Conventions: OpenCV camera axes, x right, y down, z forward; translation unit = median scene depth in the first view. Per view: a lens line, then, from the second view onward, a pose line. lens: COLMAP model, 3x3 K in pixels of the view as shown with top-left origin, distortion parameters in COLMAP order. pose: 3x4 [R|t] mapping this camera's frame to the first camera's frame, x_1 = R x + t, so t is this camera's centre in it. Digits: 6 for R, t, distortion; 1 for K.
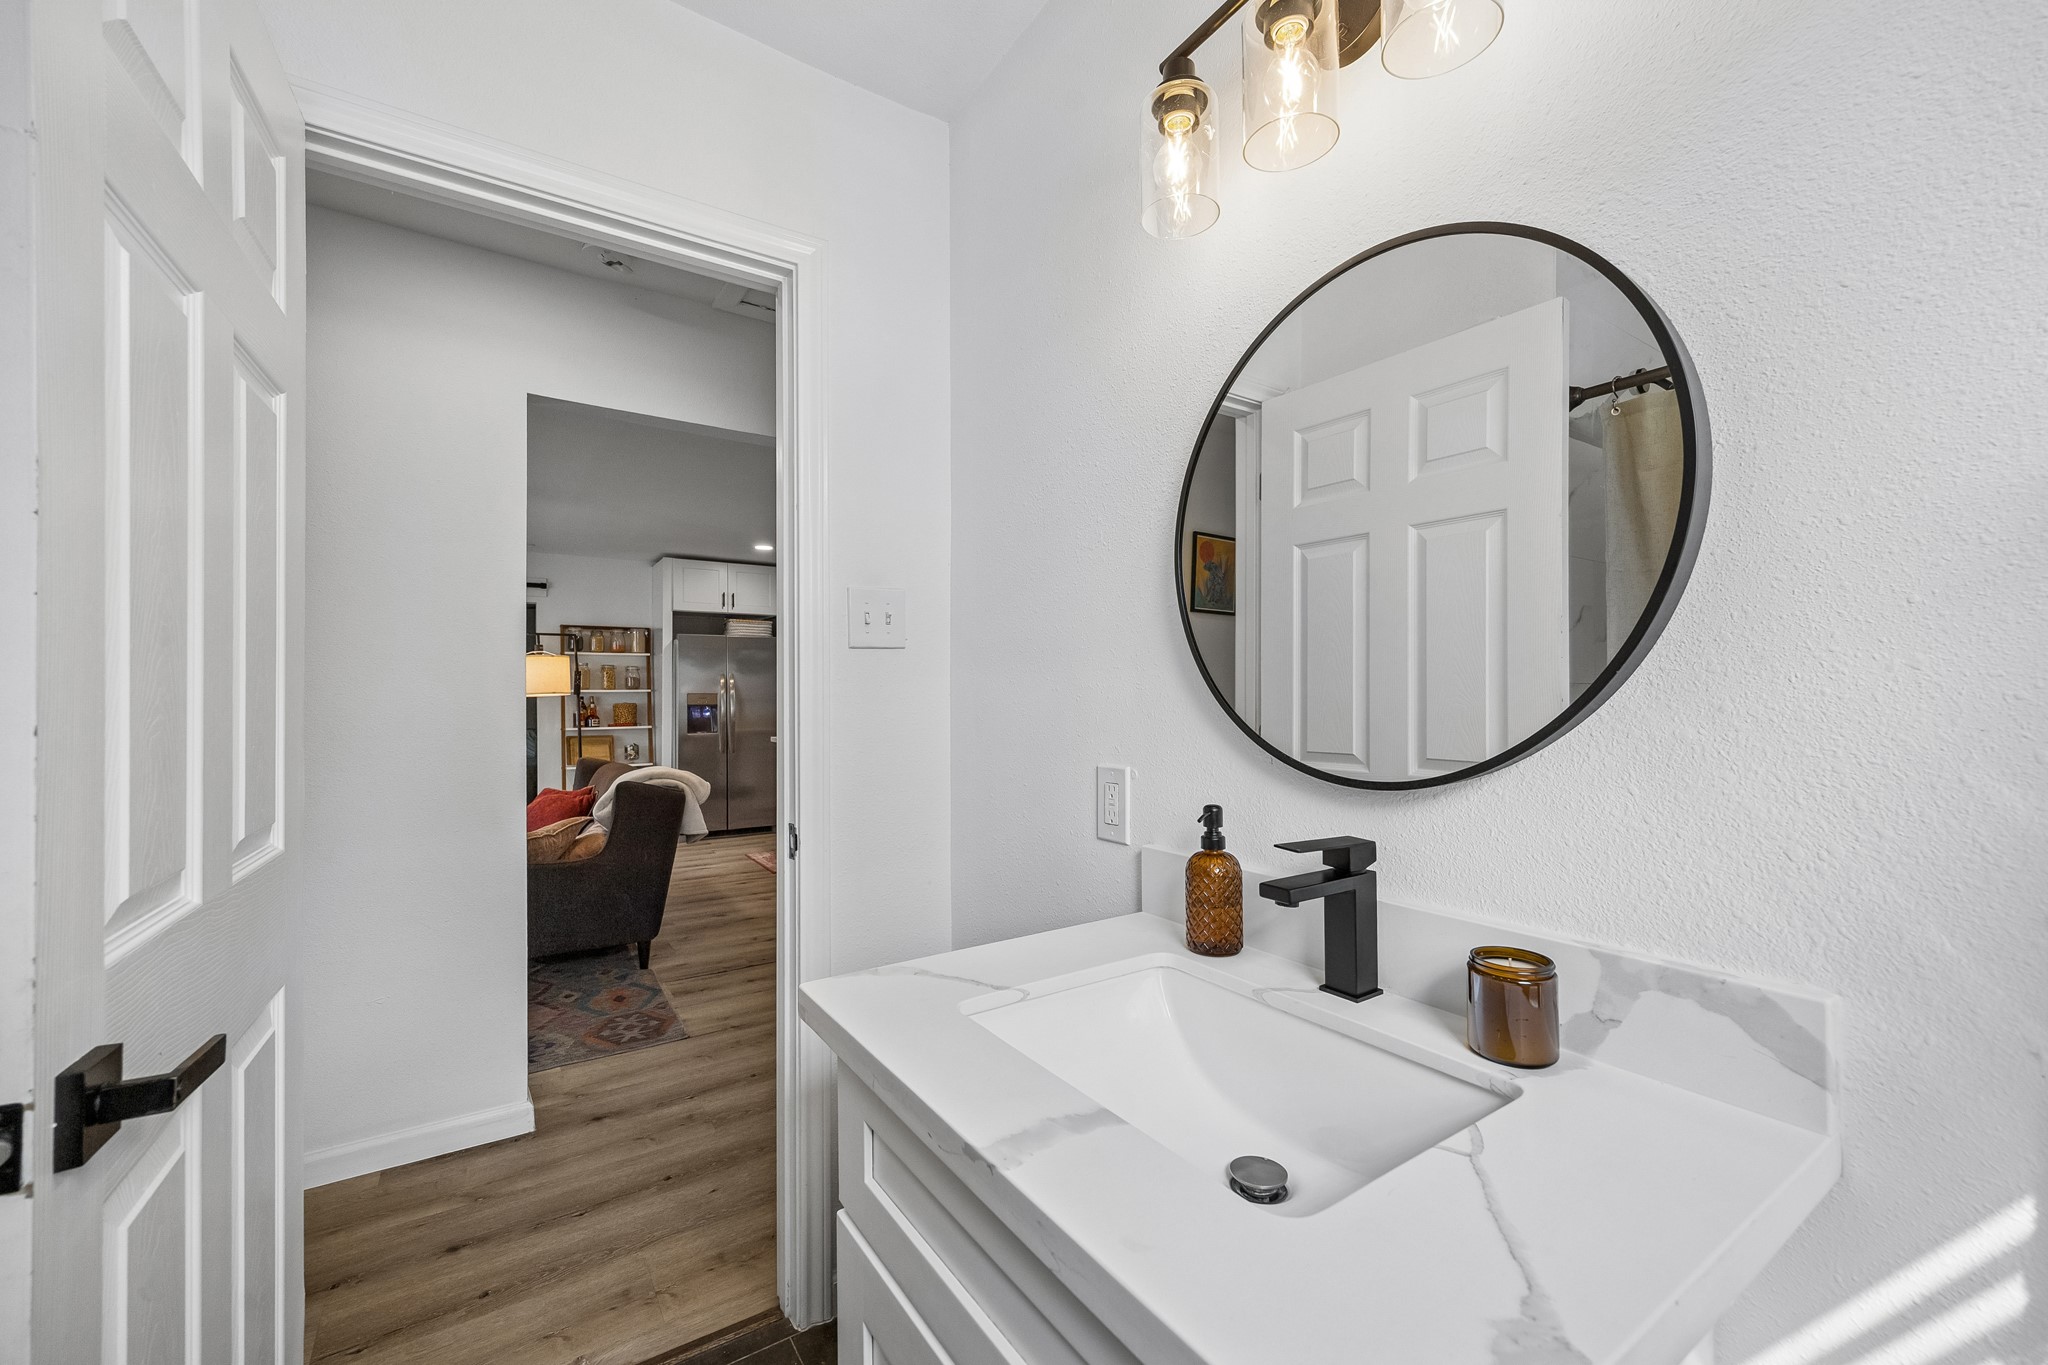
lens RADIAL K [[787.6, 0, 1020.8], [0, 787.6, 693.6], [0, 0, 1]] dist [-0.004636, 0.000954]
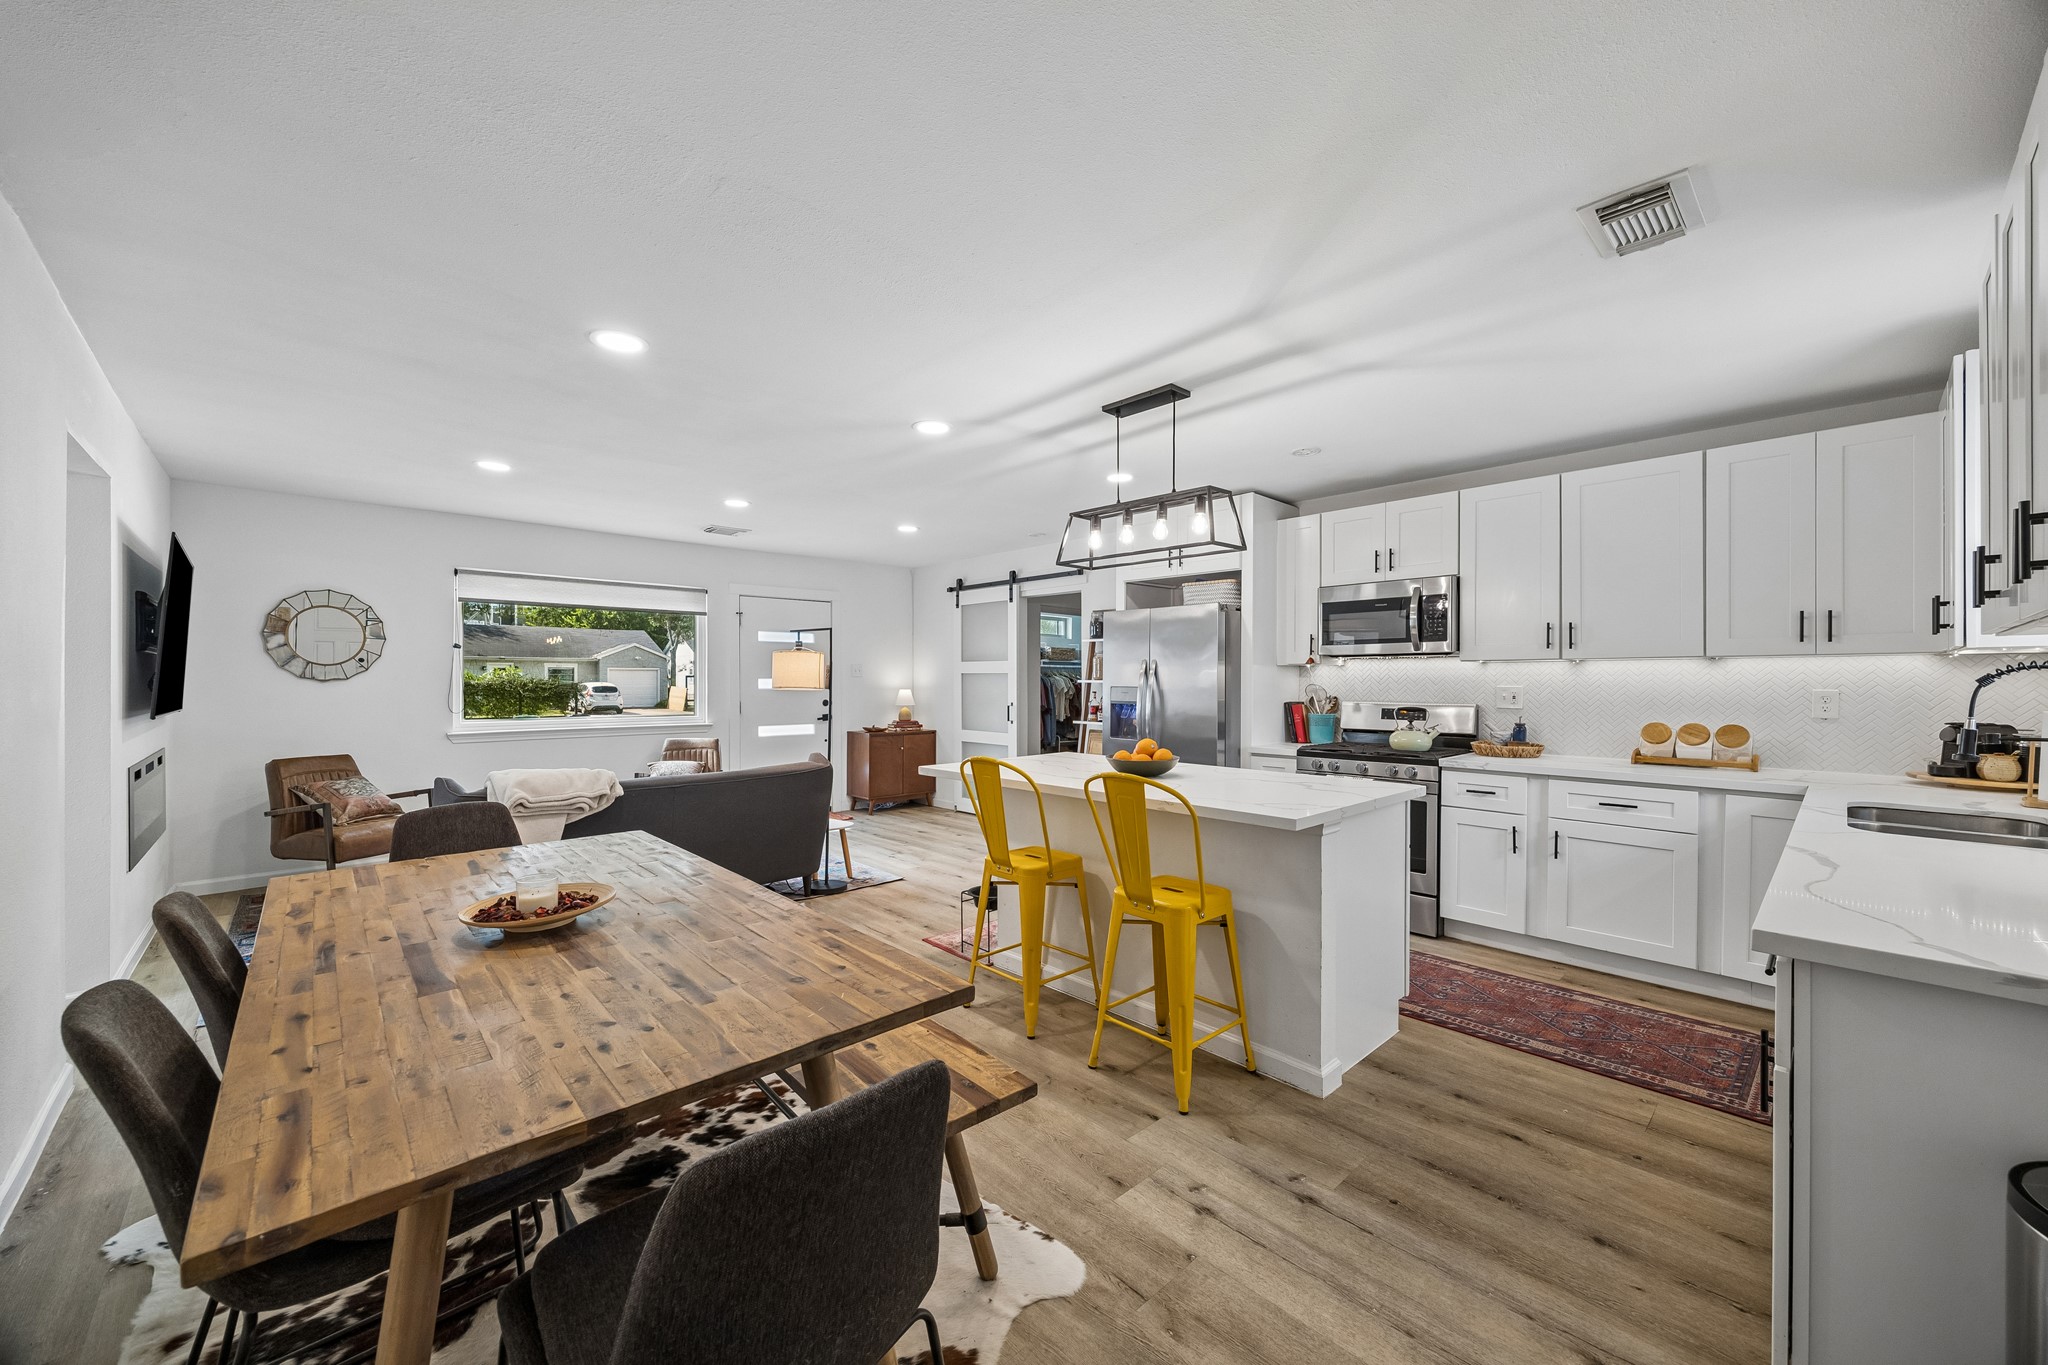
lens RADIAL K [[787.6, 0, 1023.8], [0, 787.6, 682.8], [0, 0, 1]] dist [-0.004636, 0.000954]
pose [[0.175104, 0.008336, -0.984515, 0.316087], [-0.003033, 0.999964, 0.007927, -0.009114], [0.984545, 0.001598, 0.175123, 0.738920]]
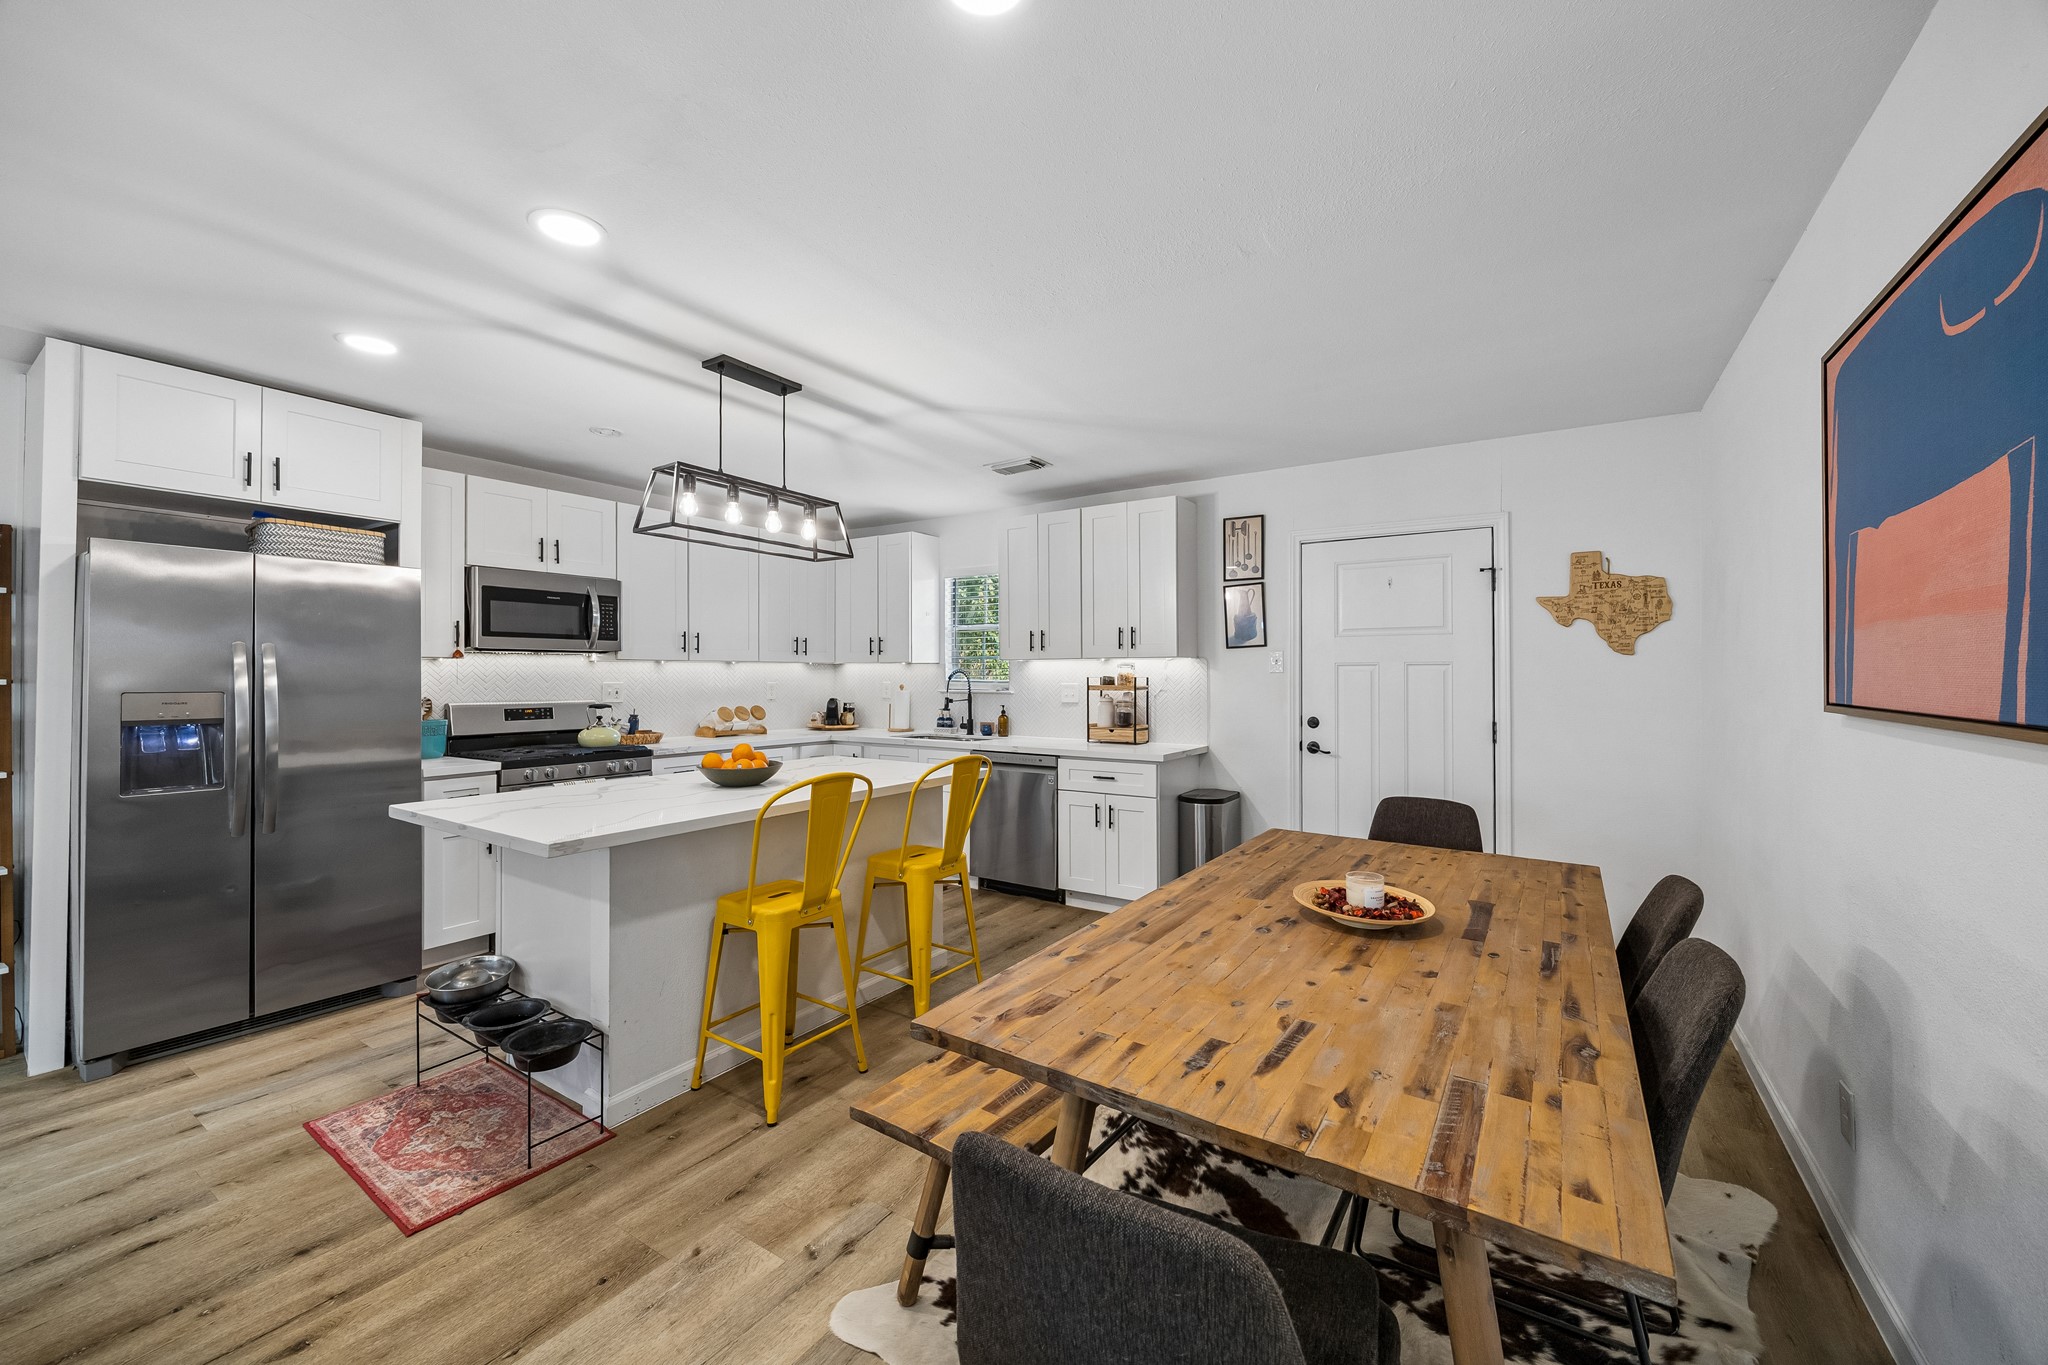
lens RADIAL K [[787.6, 0, 1032.7], [0, 787.6, 674.7], [0, 0, 1]] dist [-0.004636, 0.000954]
pose [[0.913414, 0.006131, 0.406986, -0.162107], [-0.004224, 0.999975, -0.005584, -0.007518], [-0.407011, 0.003382, 0.913417, 0.439098]]
